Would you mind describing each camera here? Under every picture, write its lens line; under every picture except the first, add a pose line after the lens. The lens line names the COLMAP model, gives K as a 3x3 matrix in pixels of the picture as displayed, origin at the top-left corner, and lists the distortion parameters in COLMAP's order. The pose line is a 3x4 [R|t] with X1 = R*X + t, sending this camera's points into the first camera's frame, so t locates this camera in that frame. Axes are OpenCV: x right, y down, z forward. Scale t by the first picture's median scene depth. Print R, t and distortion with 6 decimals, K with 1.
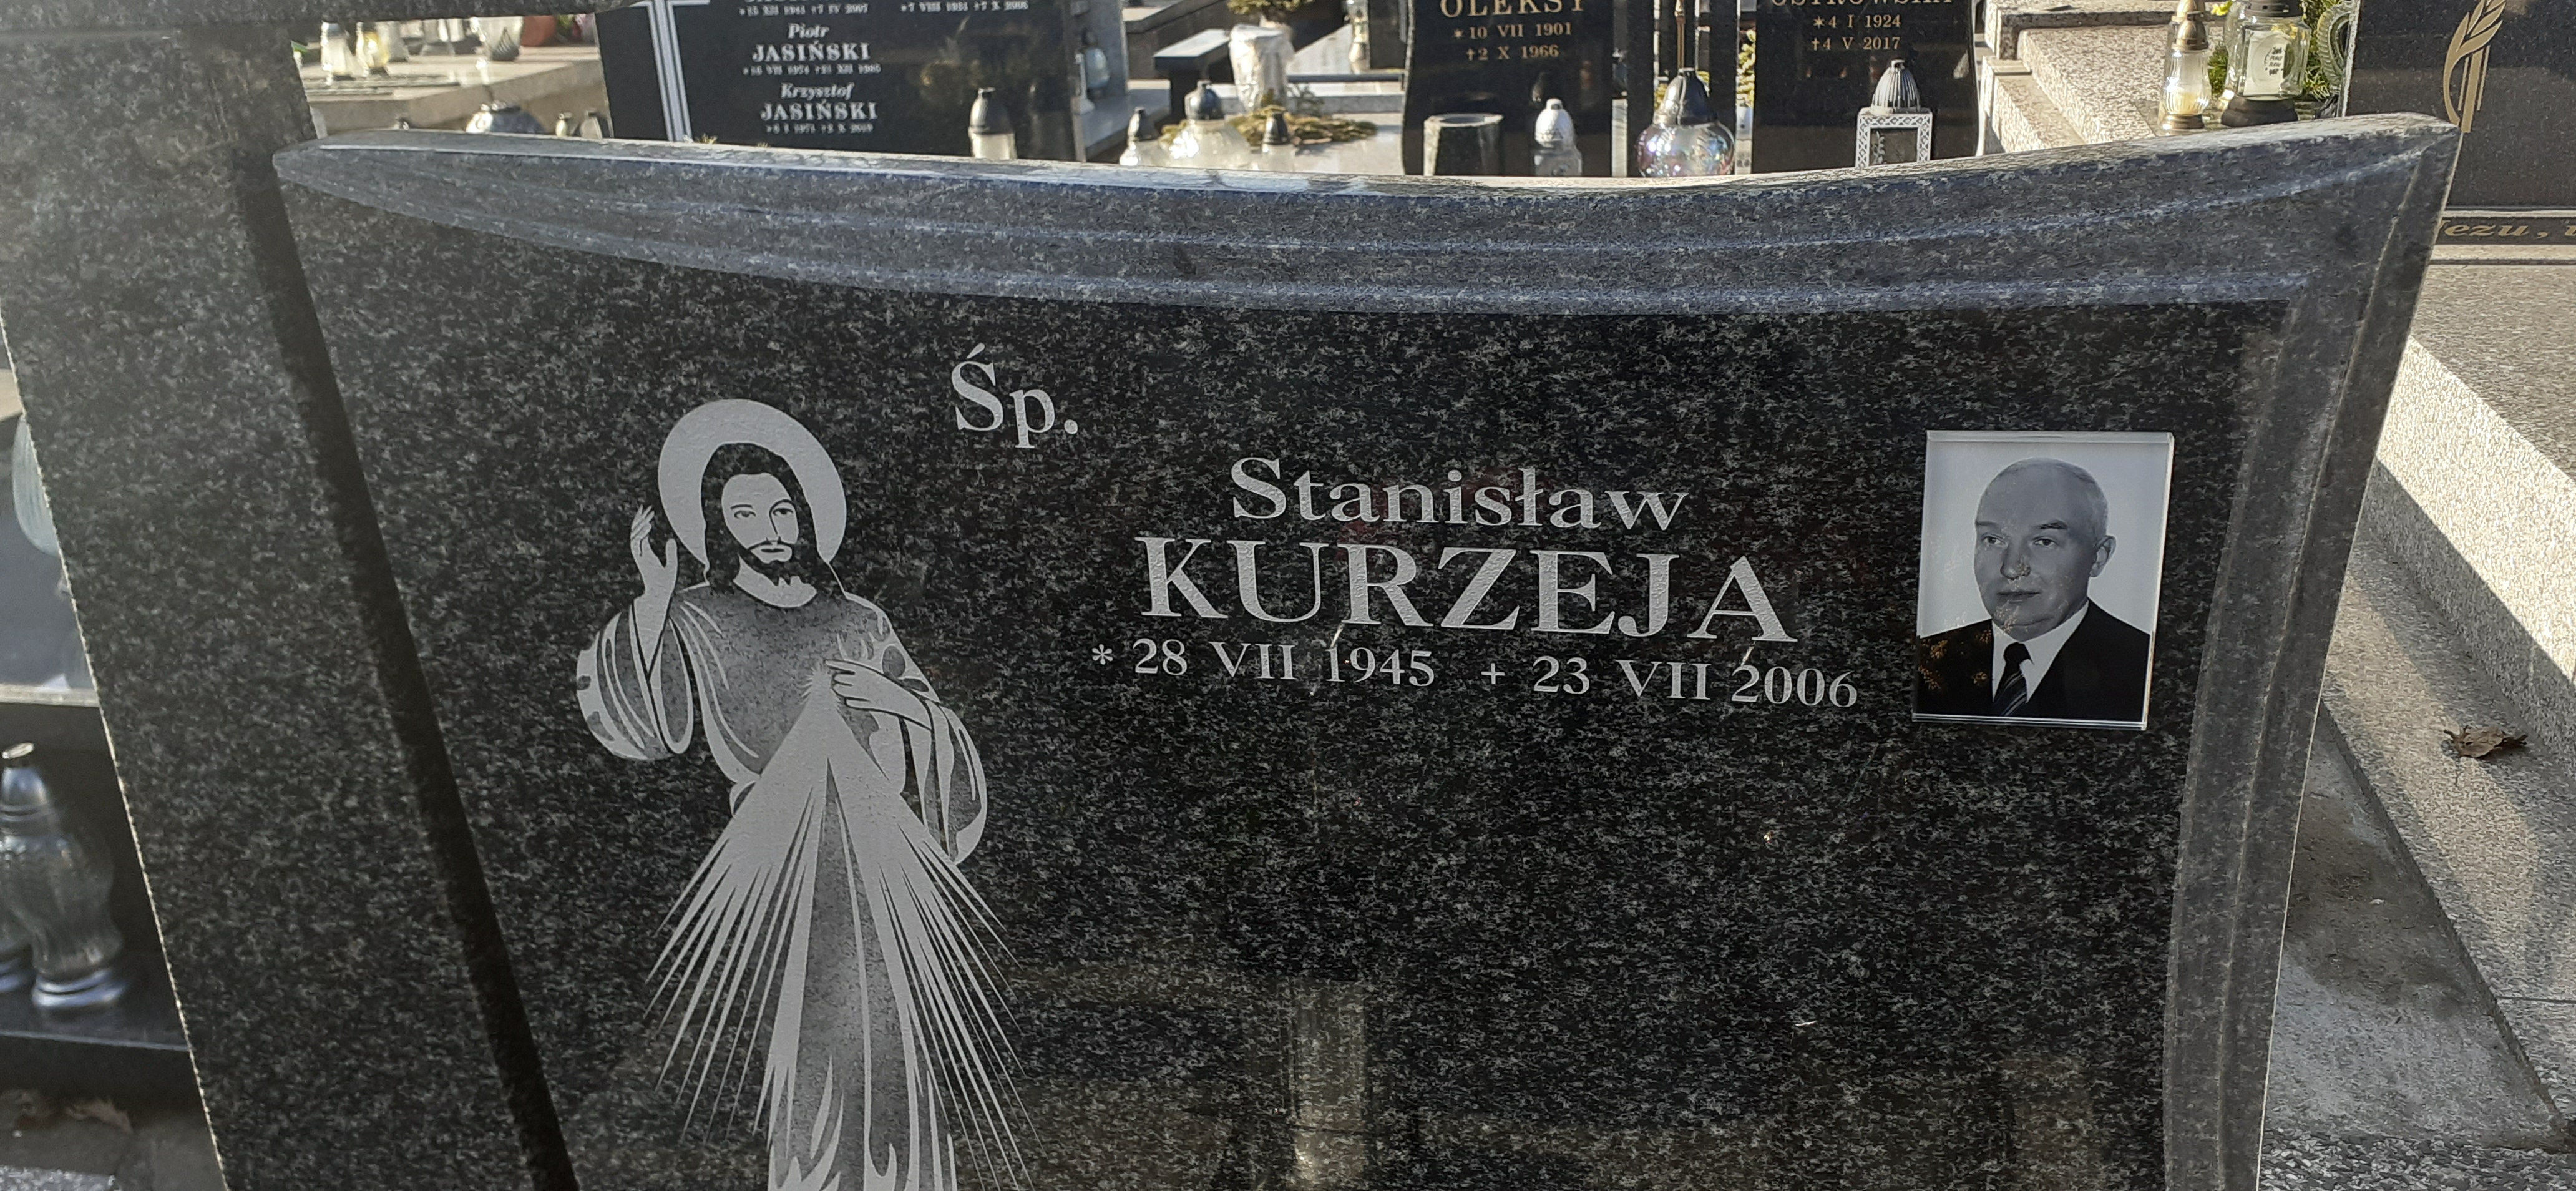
lens RADIAL K [[1972.3, 0, 1387.2], [0, 1972.3, 586.2], [0, 0, 1]] dist [0.076868, -0.108784]
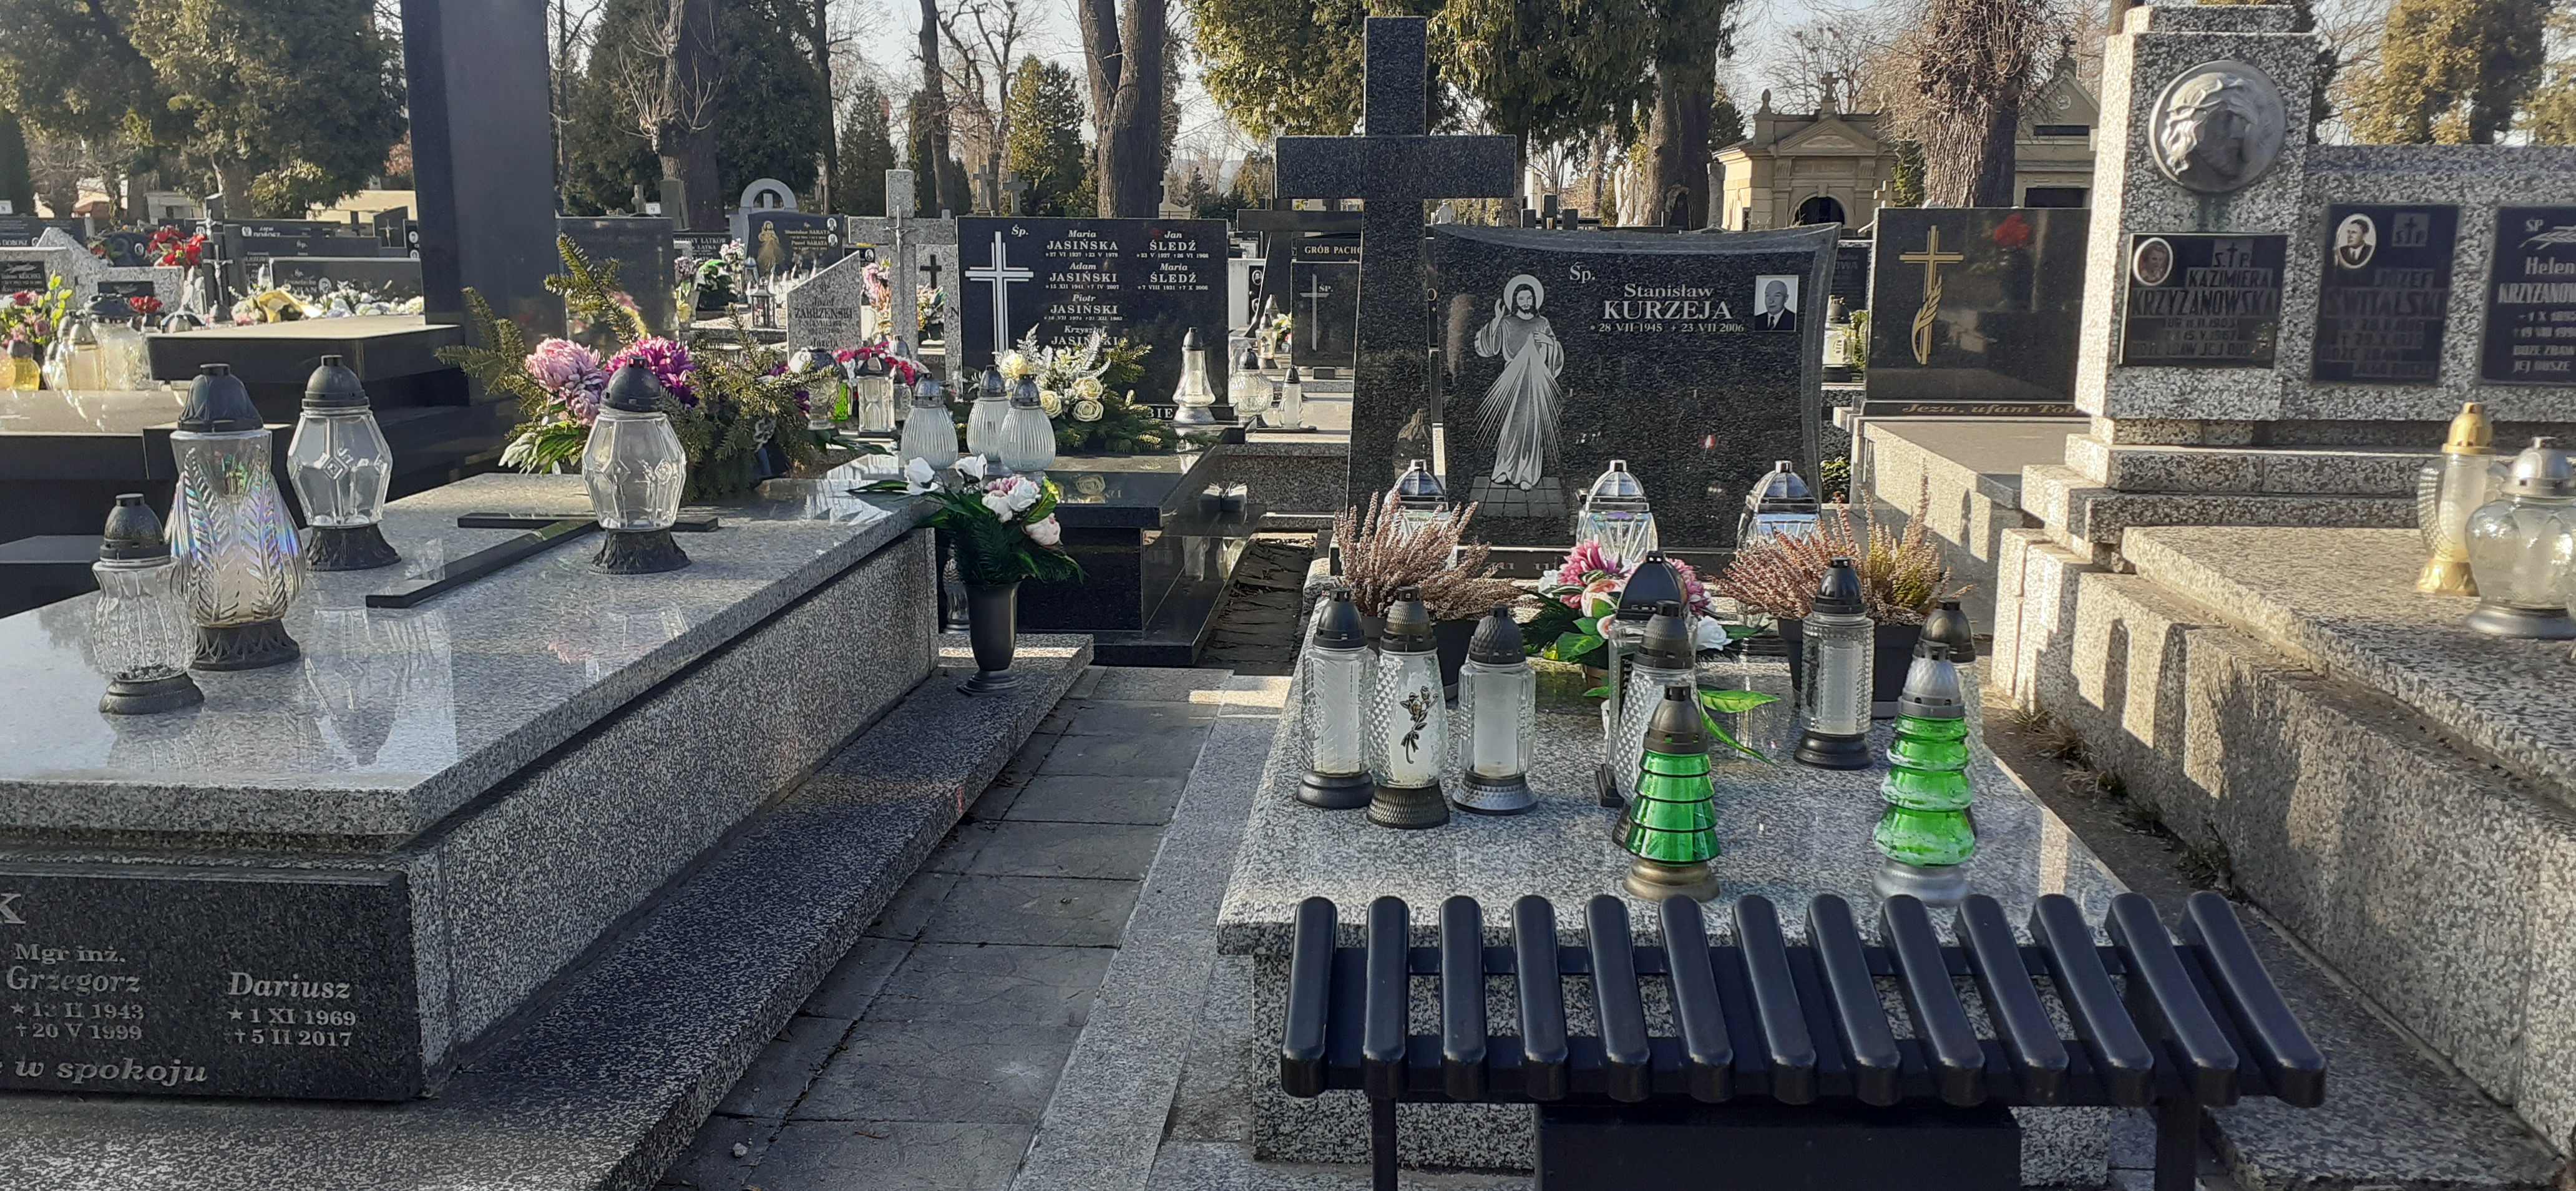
lens RADIAL K [[1972.3, 0, 1325.2], [0, 1972.3, 604.9], [0, 0, 1]] dist [0.076868, -0.108784]
pose [[0.990104, 0.014981, 0.139535, -1.537853], [0.011560, 0.982200, -0.187480, 1.690566], [-0.139860, 0.187238, 0.972307, -3.711246]]
